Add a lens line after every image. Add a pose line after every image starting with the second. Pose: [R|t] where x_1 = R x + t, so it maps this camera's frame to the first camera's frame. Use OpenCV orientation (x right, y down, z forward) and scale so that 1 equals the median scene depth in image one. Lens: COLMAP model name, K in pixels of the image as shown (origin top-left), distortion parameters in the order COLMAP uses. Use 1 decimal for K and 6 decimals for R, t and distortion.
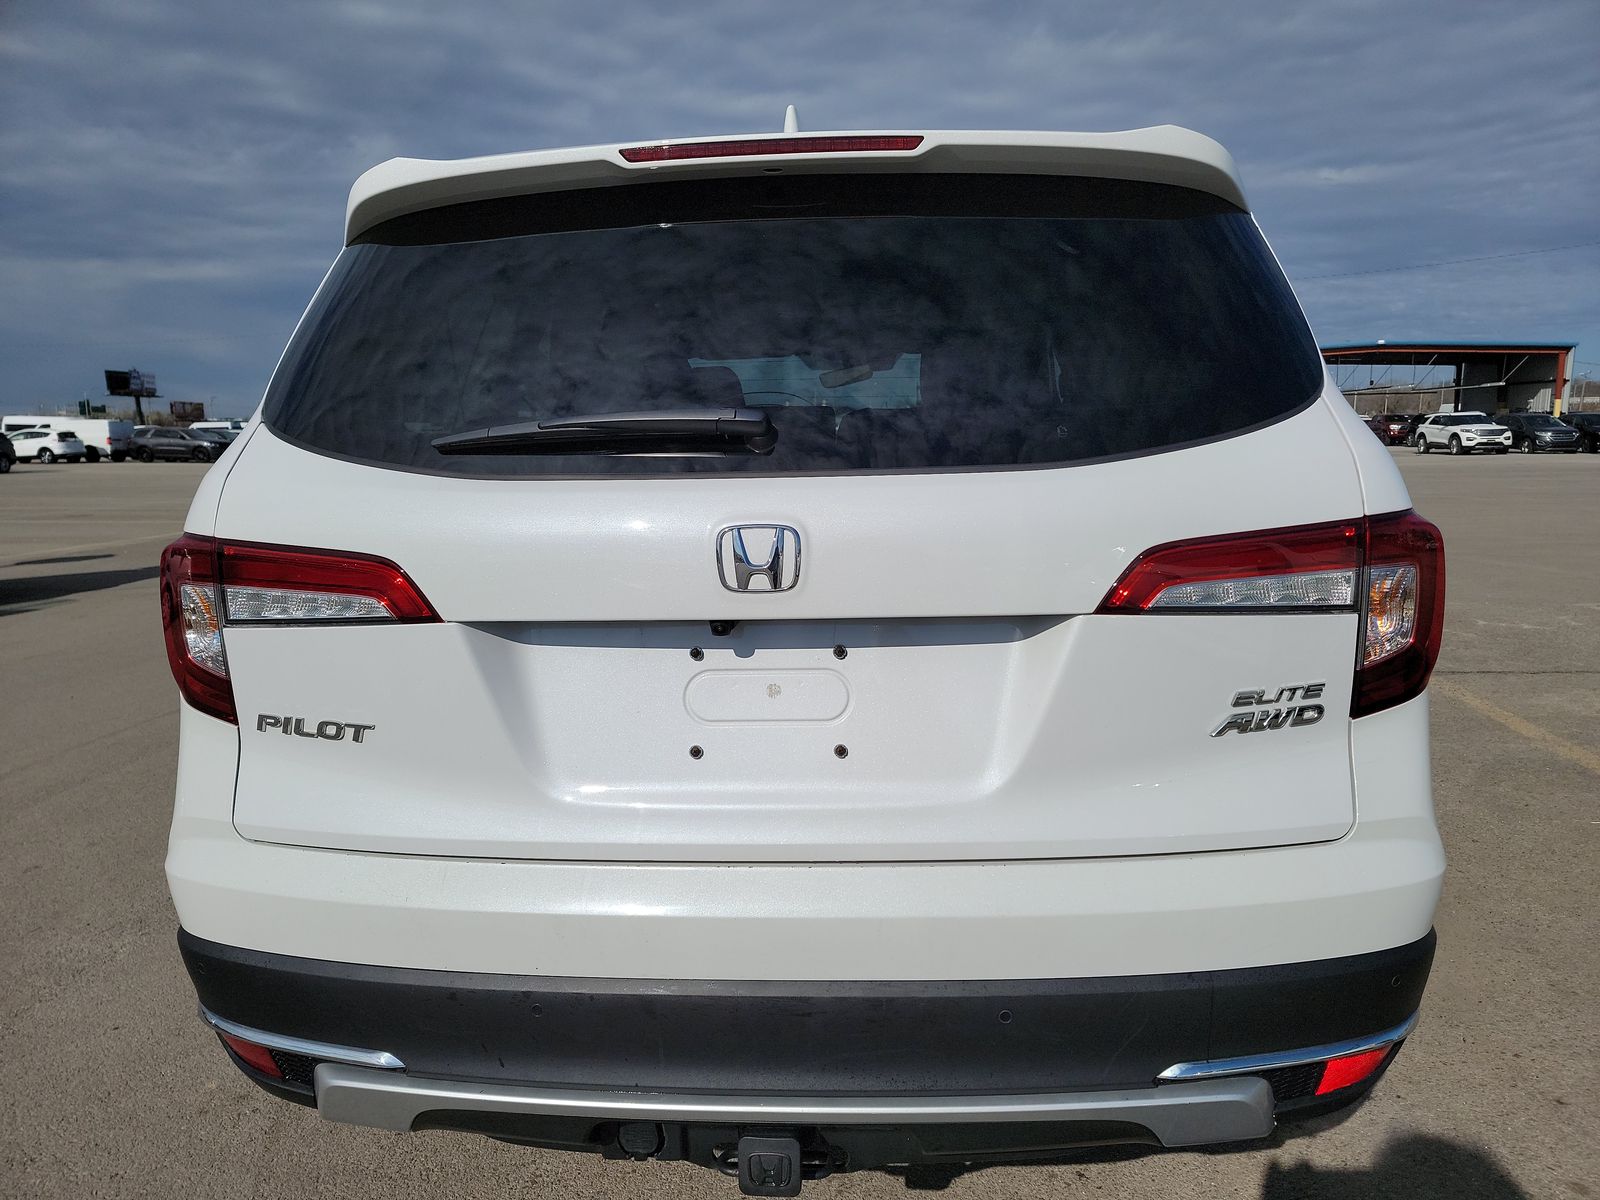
lens RADIAL K [[1117.3, 0, 825.8], [0, 1117.3, 596.8], [0, 0, 1]] dist [0.071949, -0.076834]
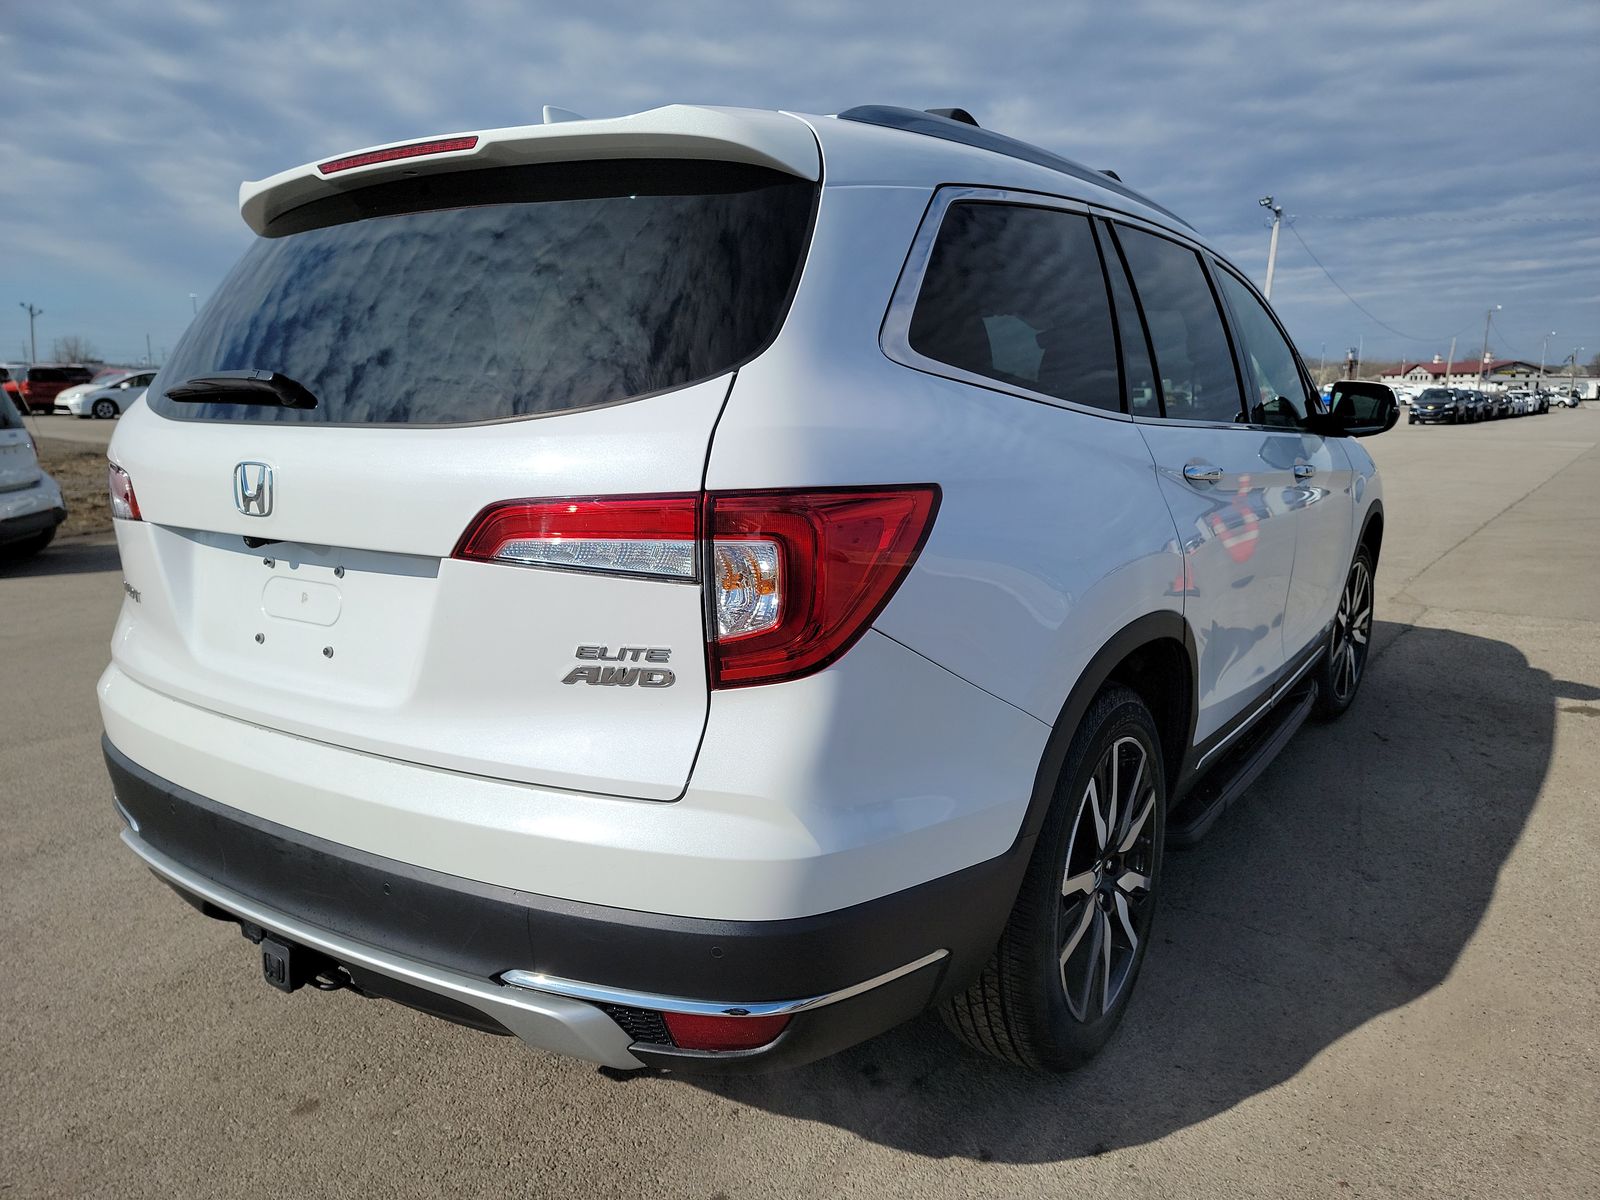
lens RADIAL K [[1117.3, 0, 825.8], [0, 1117.3, 596.8], [0, 0, 1]] dist [0.071949, -0.076834]
pose [[0.870096, 0.110122, -0.480423, 1.057162], [-0.095453, 0.993916, 0.054950, -0.041765], [0.483551, -0.001954, 0.875314, 0.171633]]
